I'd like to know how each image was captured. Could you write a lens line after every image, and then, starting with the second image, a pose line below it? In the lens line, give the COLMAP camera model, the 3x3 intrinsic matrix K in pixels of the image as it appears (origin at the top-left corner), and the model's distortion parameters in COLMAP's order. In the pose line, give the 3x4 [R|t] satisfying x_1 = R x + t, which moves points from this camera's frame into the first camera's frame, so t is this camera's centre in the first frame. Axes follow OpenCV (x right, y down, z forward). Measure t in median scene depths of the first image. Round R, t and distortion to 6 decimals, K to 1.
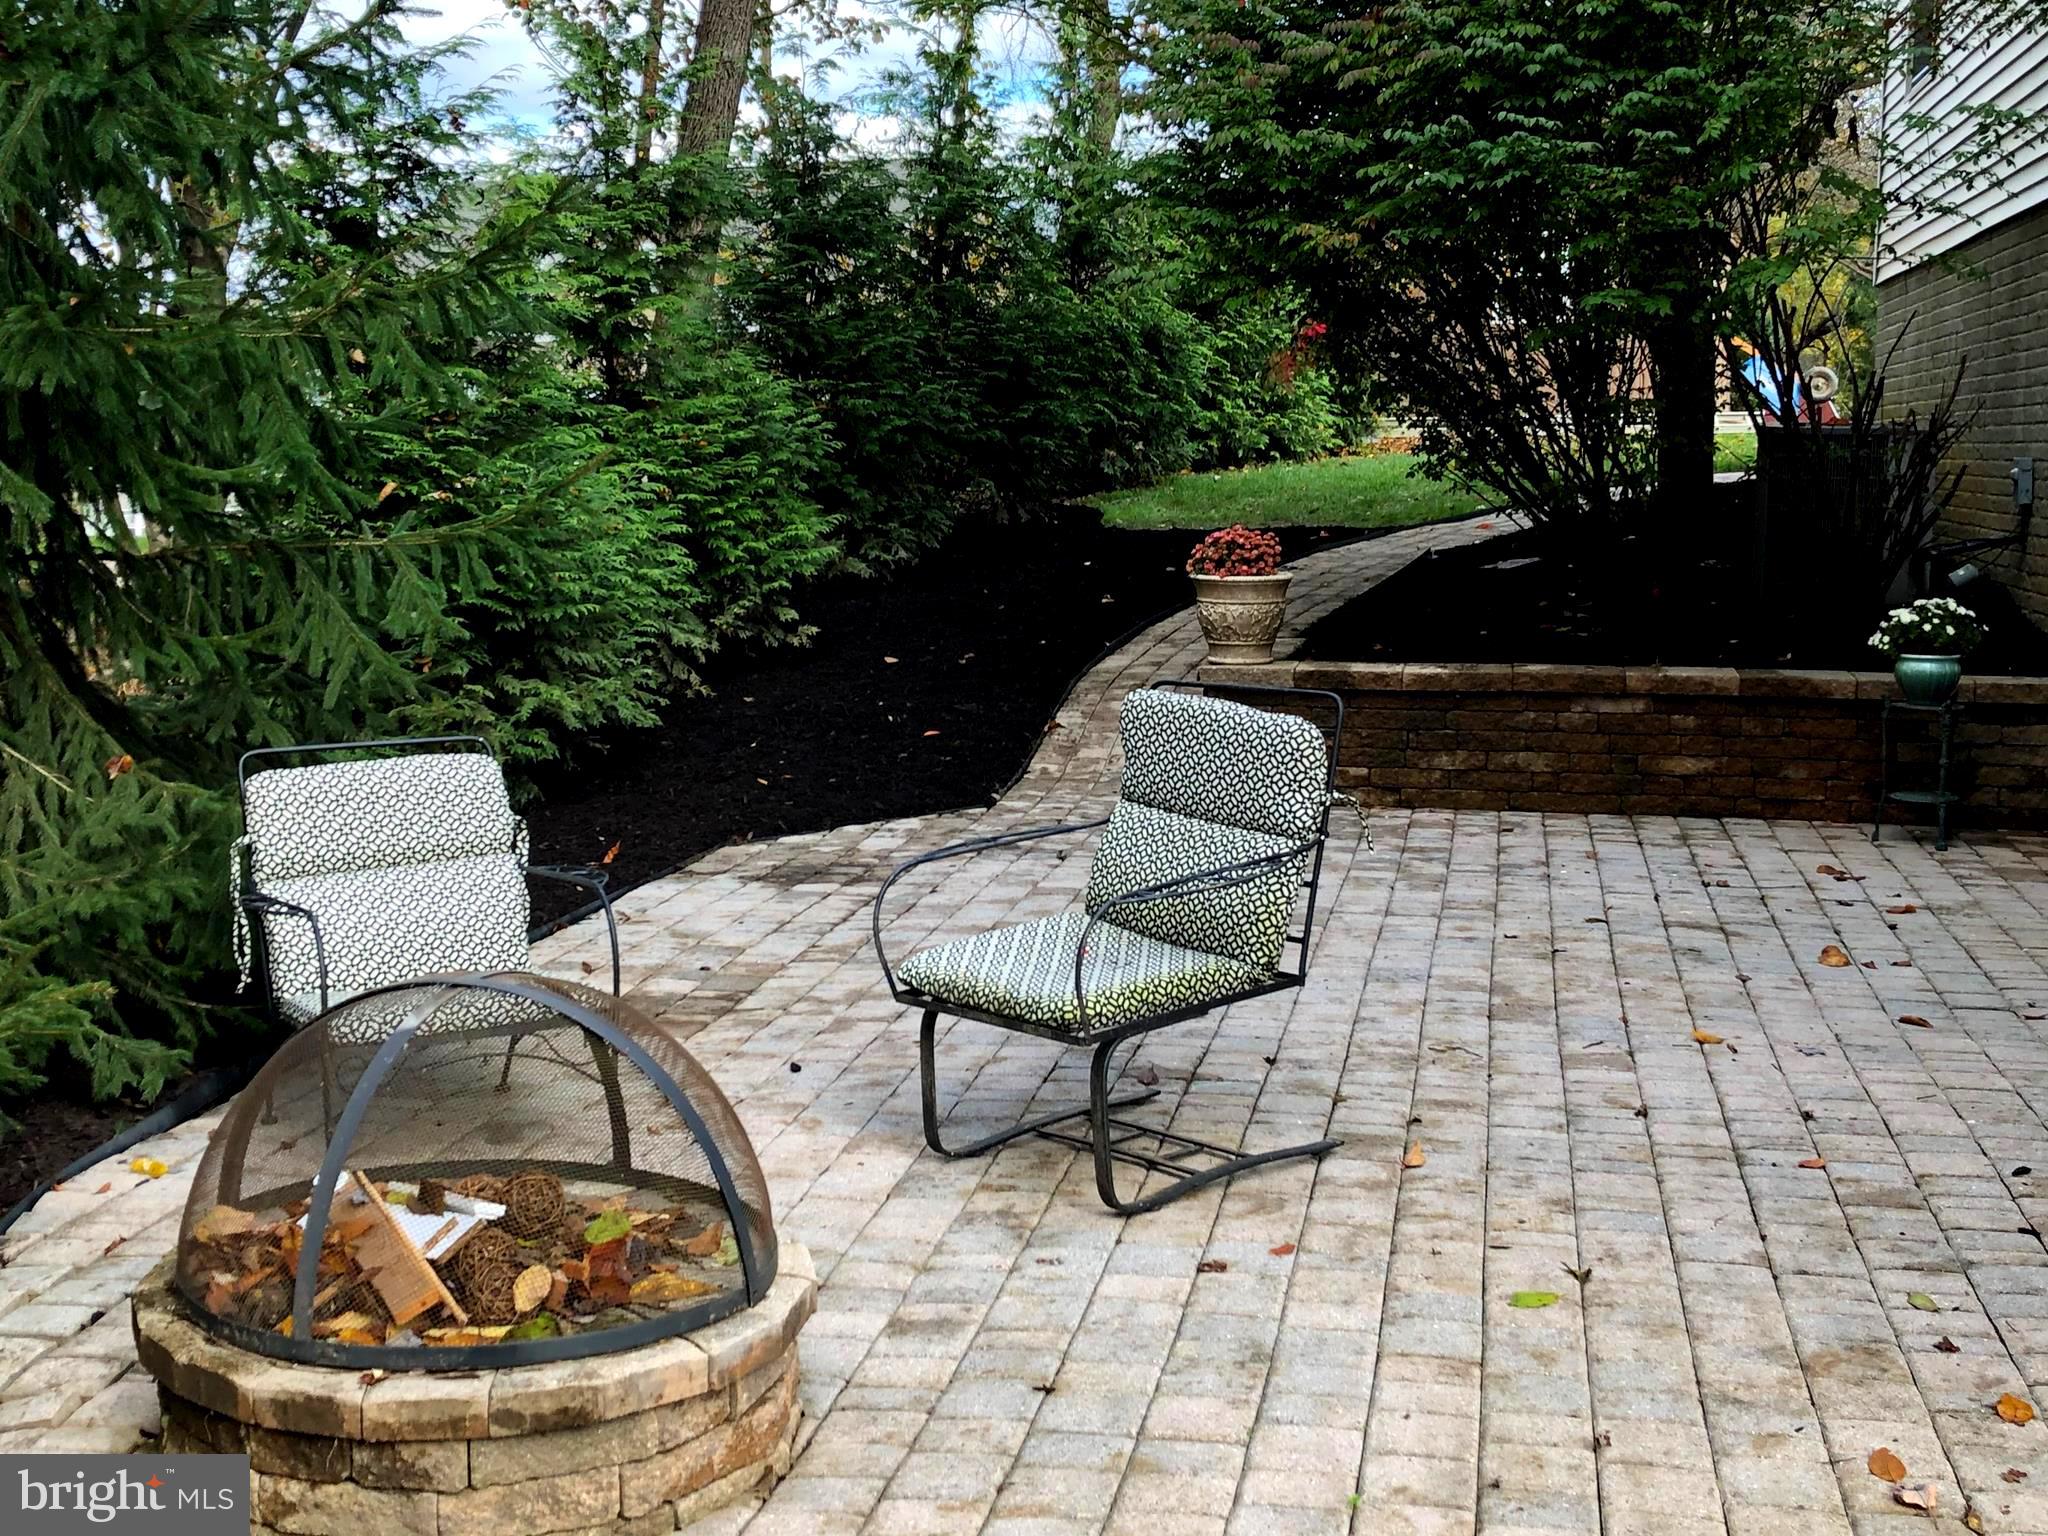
lens RADIAL K [[2580.1, 0, 1024.8], [0, 2580.1, 647.8], [0, 0, 1]] dist [0.173990, -0.456533]
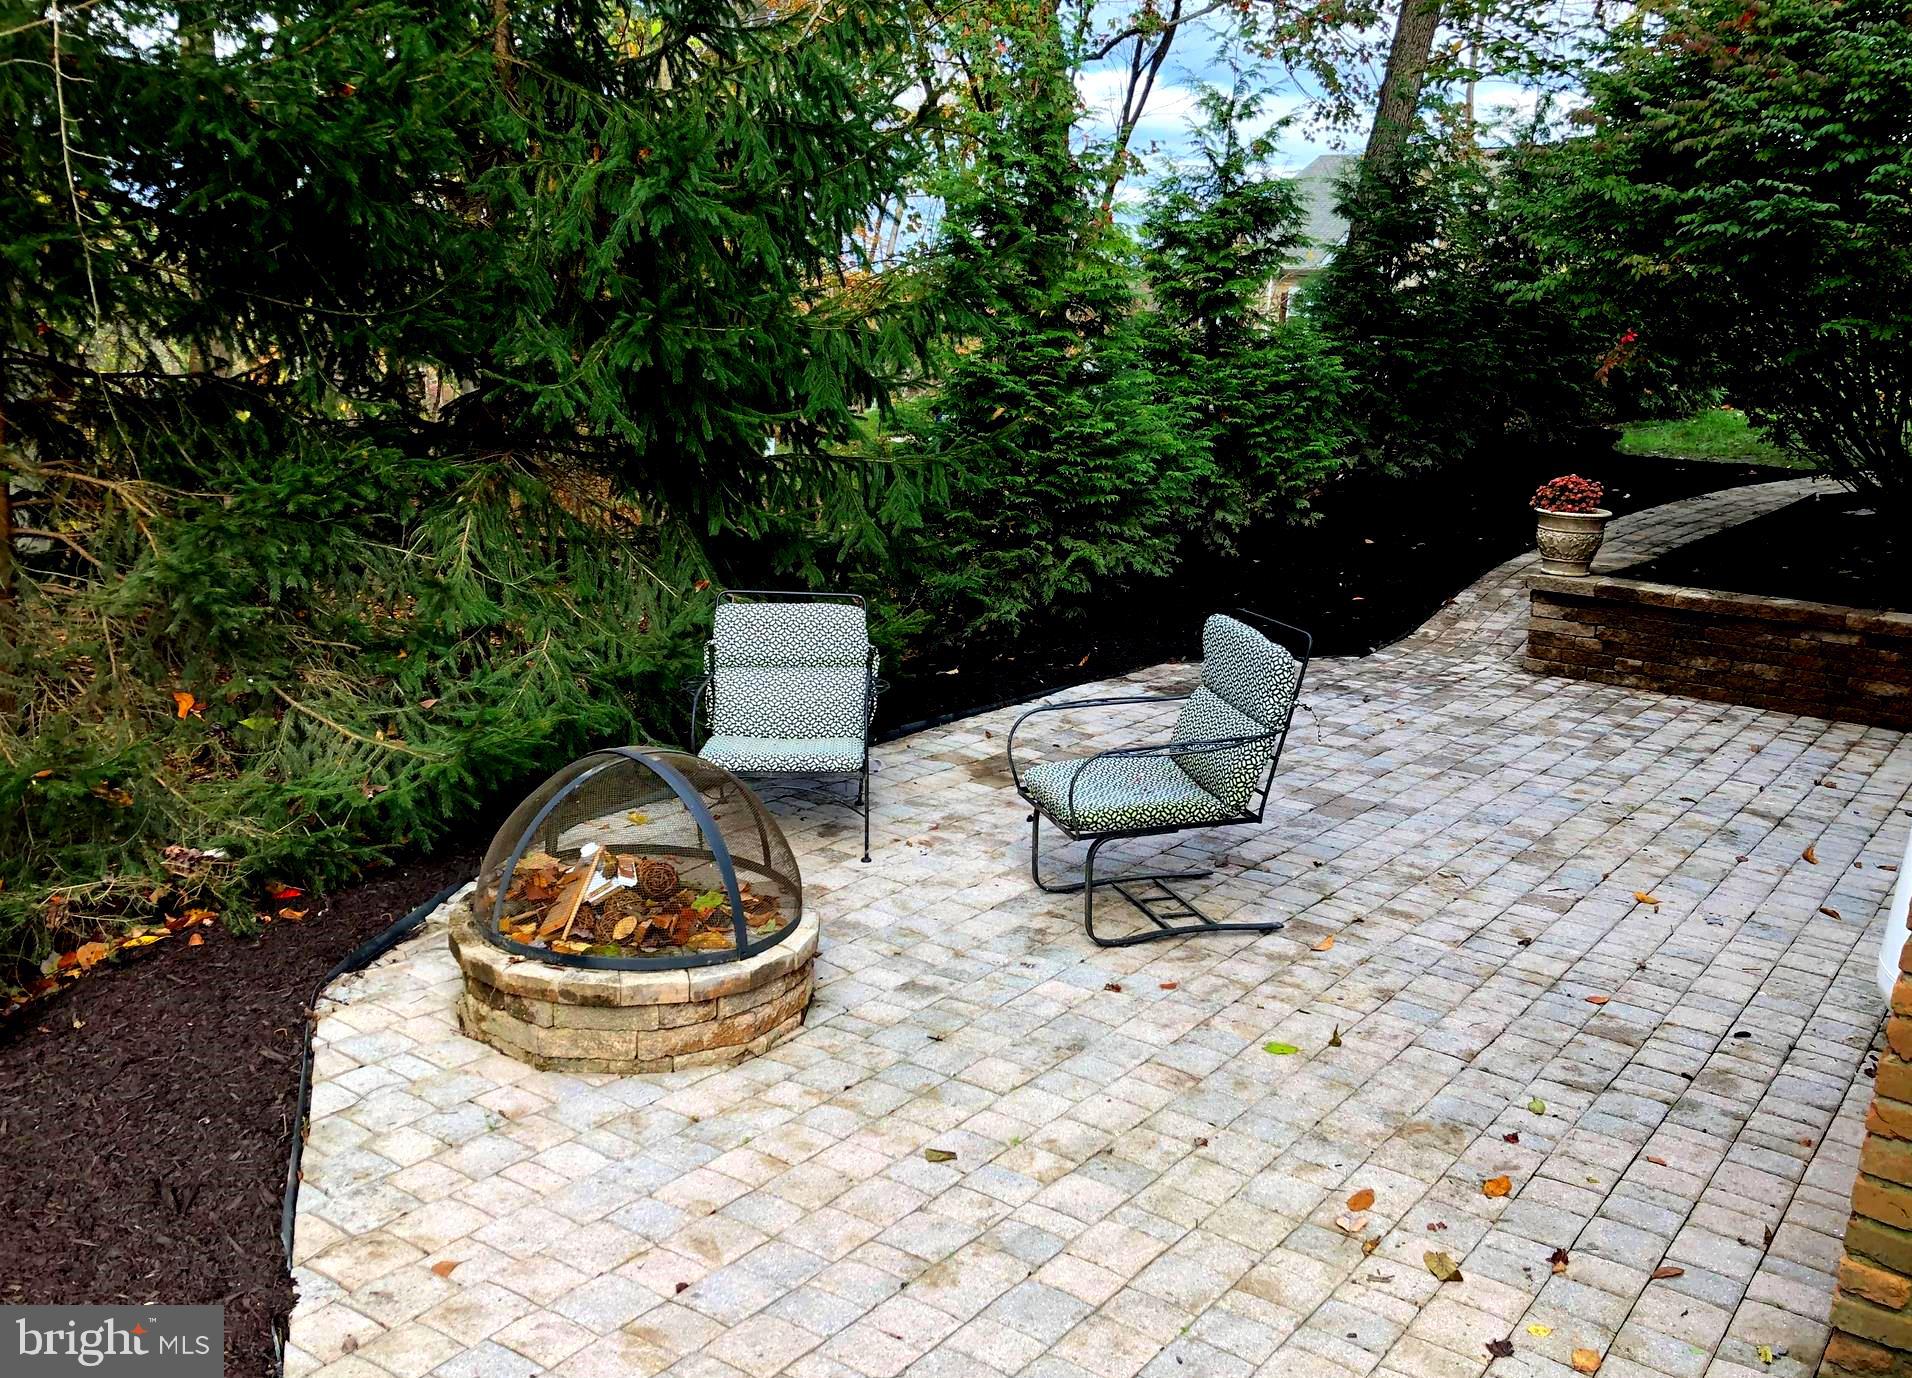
lens RADIAL K [[1753.7, 0, 956.0], [0, 1753.7, 689.0], [0, 0, 1]] dist [0.143499, -0.221125]
pose [[0.914015, 0.127534, -0.385112, 0.325423], [-0.081251, 0.987615, 0.134219, -0.070381], [0.397460, -0.091387, 0.913057, -0.010324]]
